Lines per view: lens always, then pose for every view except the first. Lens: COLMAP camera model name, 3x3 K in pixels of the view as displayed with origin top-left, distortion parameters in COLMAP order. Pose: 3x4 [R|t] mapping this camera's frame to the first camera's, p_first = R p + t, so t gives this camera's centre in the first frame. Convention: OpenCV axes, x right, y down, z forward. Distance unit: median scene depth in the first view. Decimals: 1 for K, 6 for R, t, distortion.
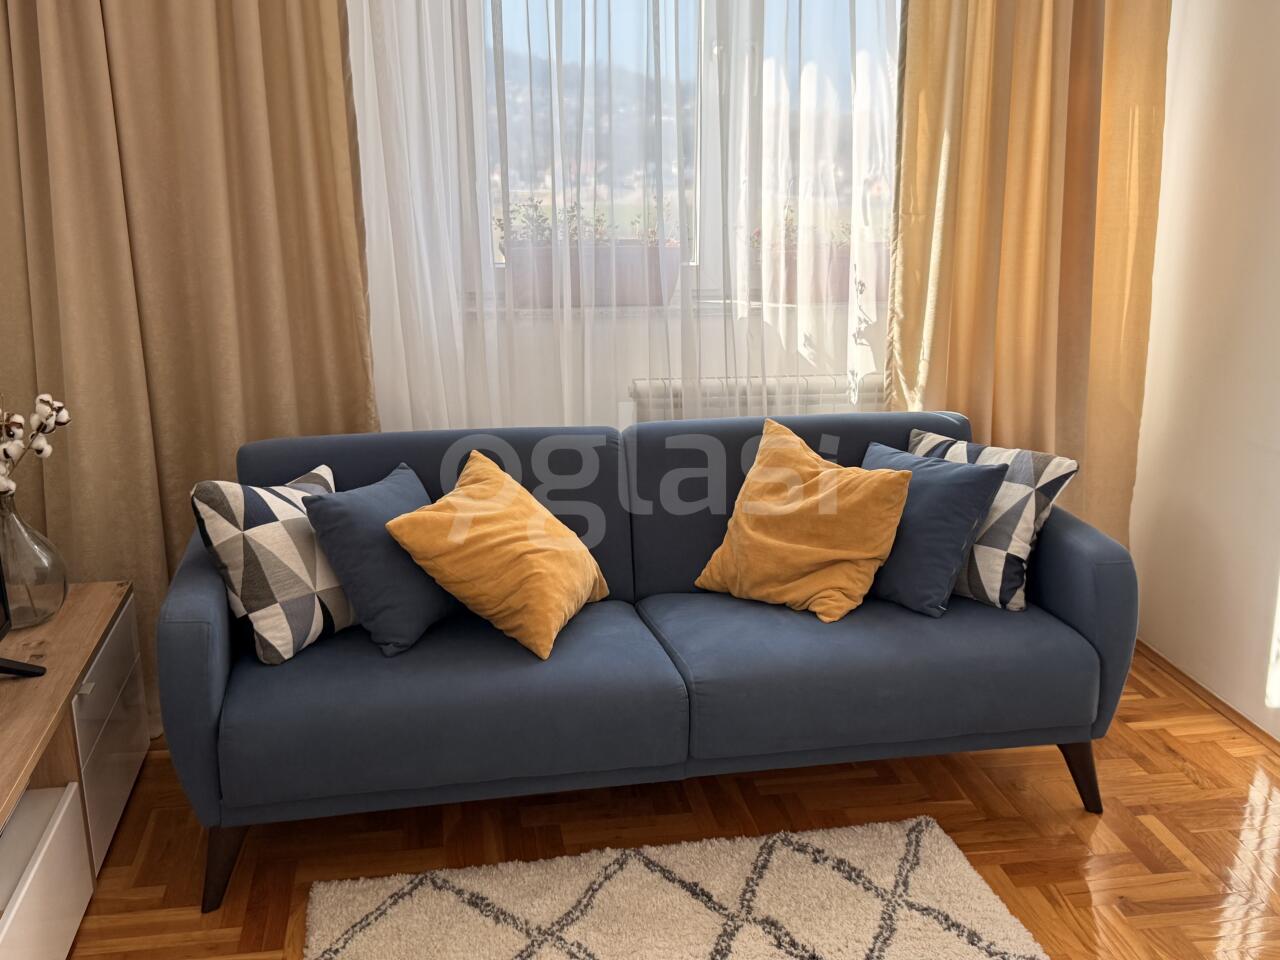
lens RADIAL K [[1272.6, 0, 657.7], [0, 1272.6, 450.7], [0, 0, 1]] dist [0.046313, 0.000000]
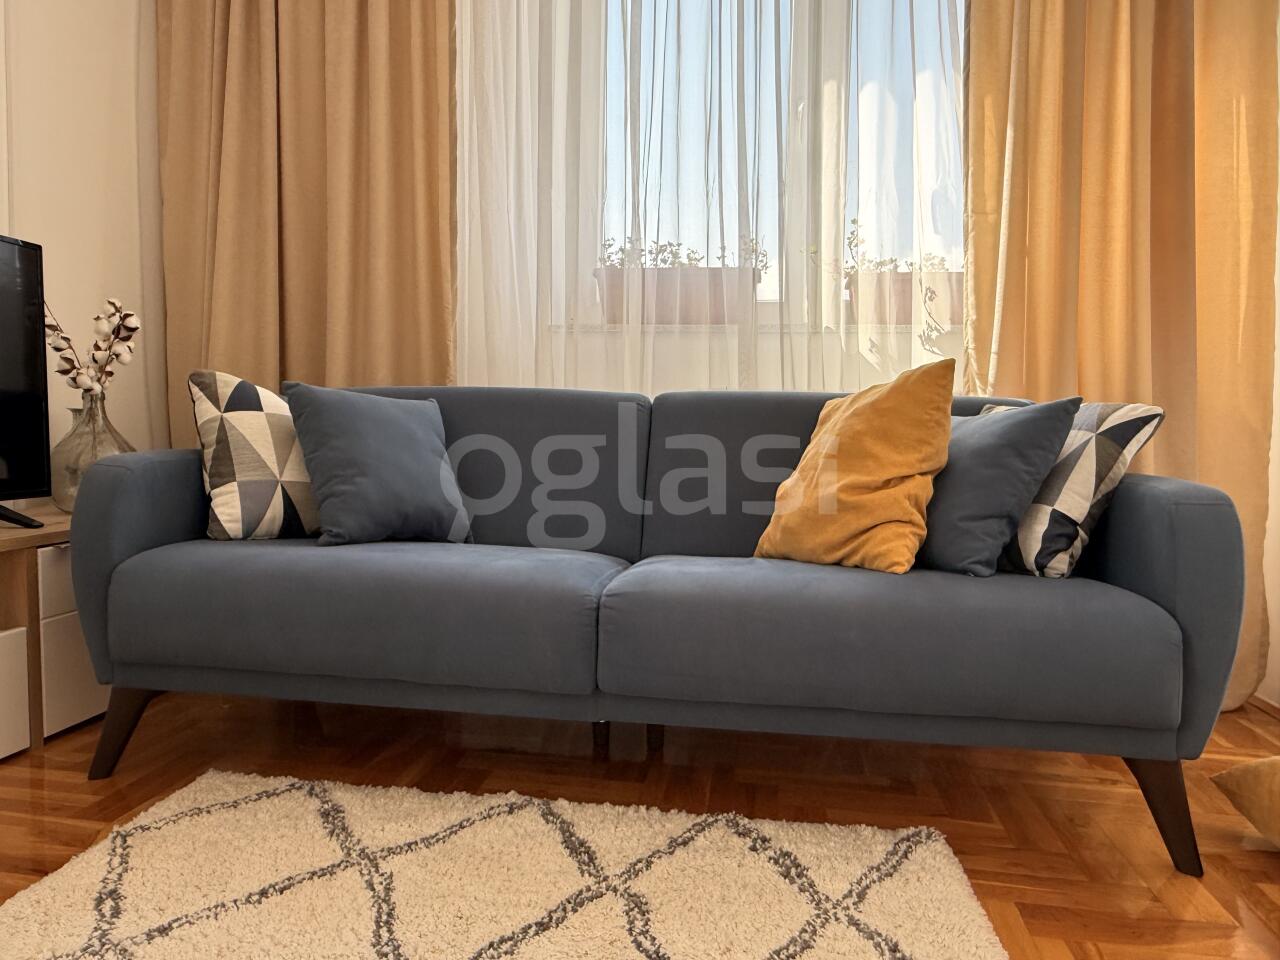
lens RADIAL K [[840.7, 0, 645.5], [0, 840.7, 477.7], [0, 0, 1]] dist [-0.012170, 0.012870]
pose [[0.944818, 0.028728, -0.326332, 0.210212], [-0.097548, 0.975631, -0.196541, 0.200095], [0.312734, 0.217528, 0.924597, 0.448324]]
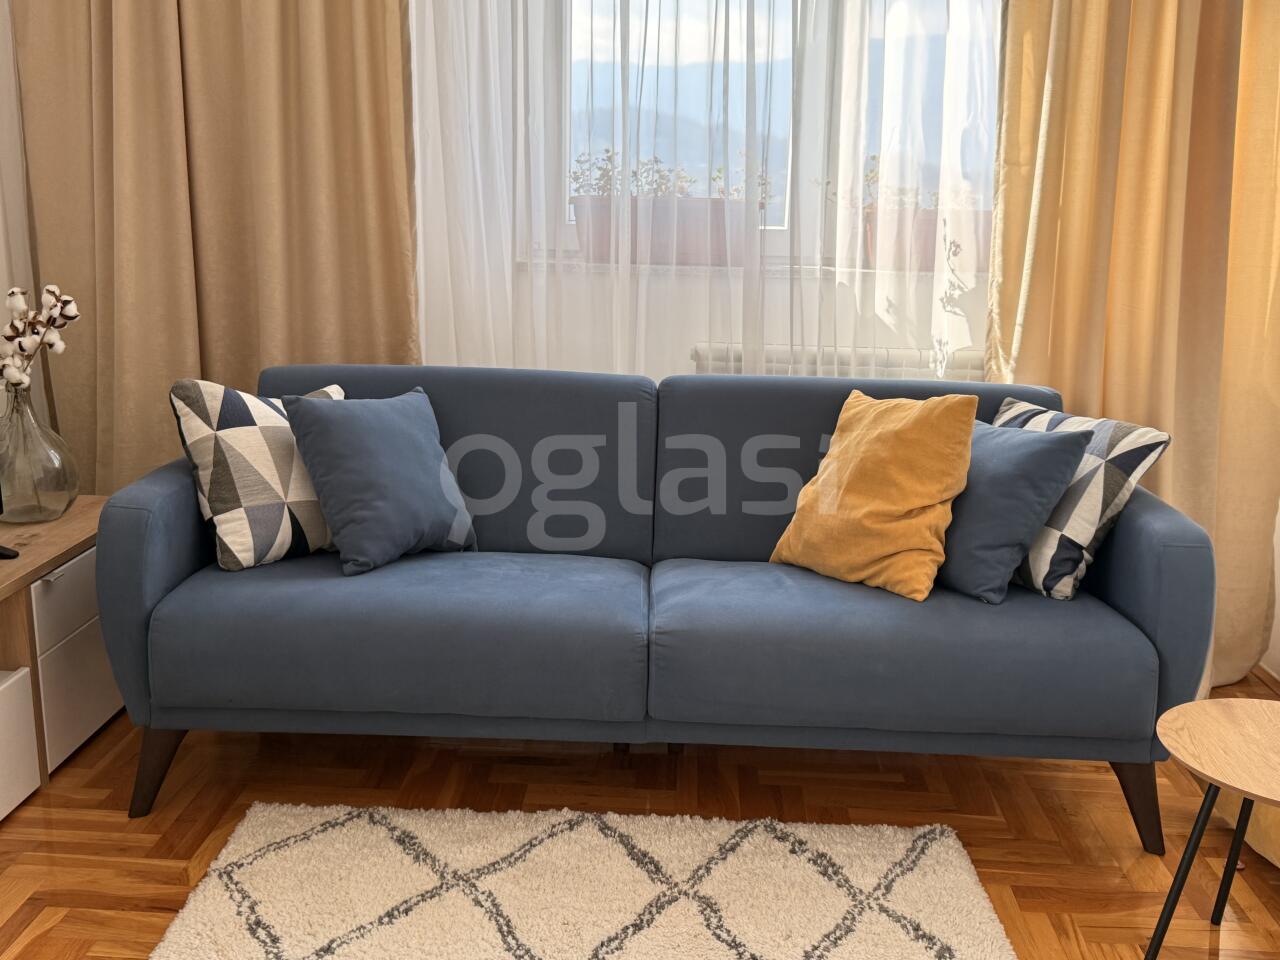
lens RADIAL K [[1272.6, 0, 652.8], [0, 1272.6, 469.6], [0, 0, 1]] dist [0.046313, 0.000000]
pose [[0.976497, 0.063248, -0.206044, 0.185187], [-0.074110, 0.996215, -0.045423, 0.103232], [0.202391, 0.059625, 0.977488, 0.107543]]
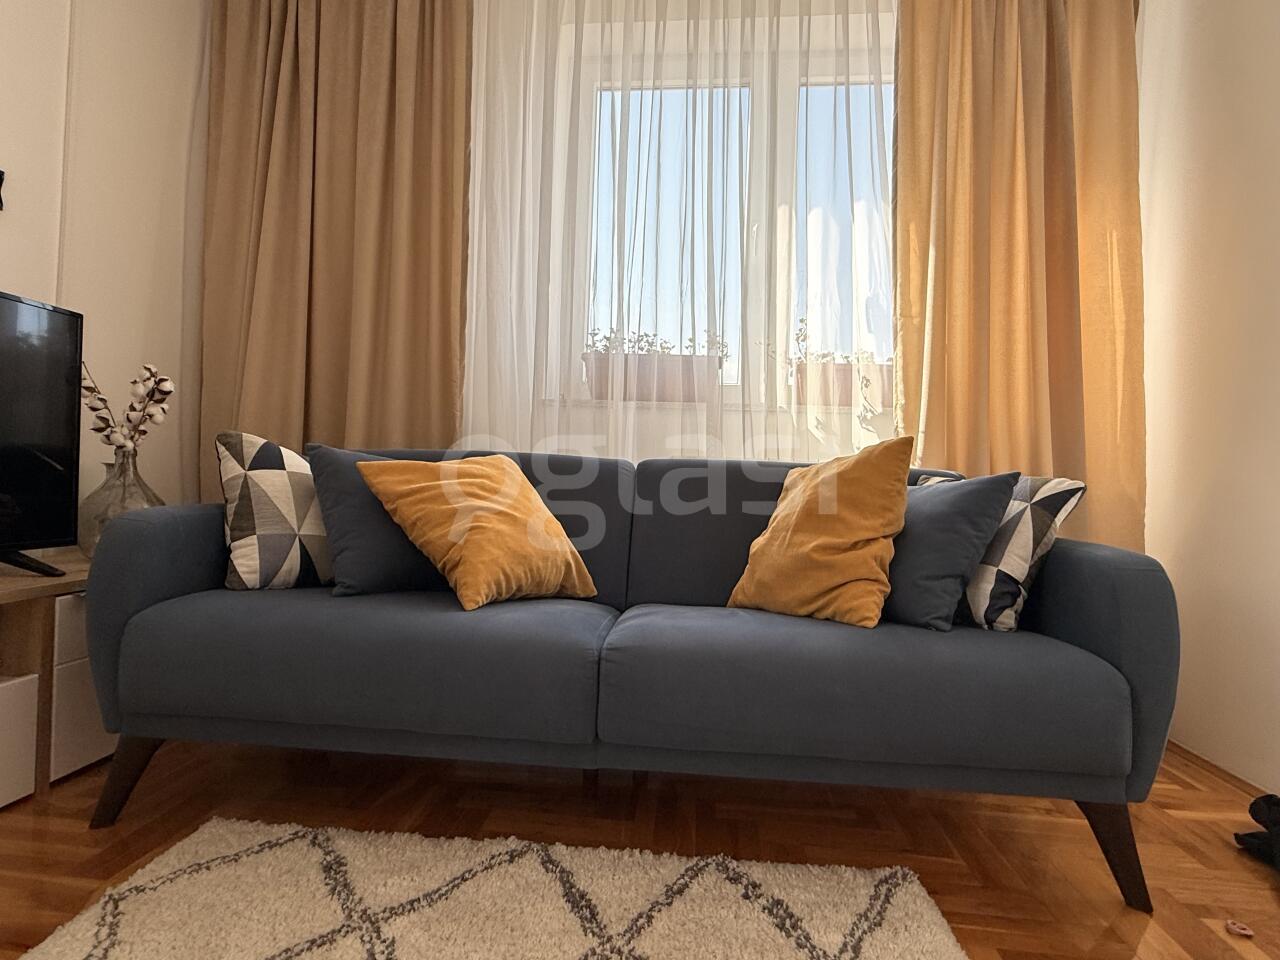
lens RADIAL K [[663.8, 0, 647.0], [0, 663.8, 477.4], [0, 0, 1]] dist [-0.004673, 0.001069]
pose [[0.964875, 0.023377, -0.261666, 0.158923], [-0.096146, 0.958354, -0.268913, 0.178367], [0.244482, 0.284626, 0.926939, 0.502163]]
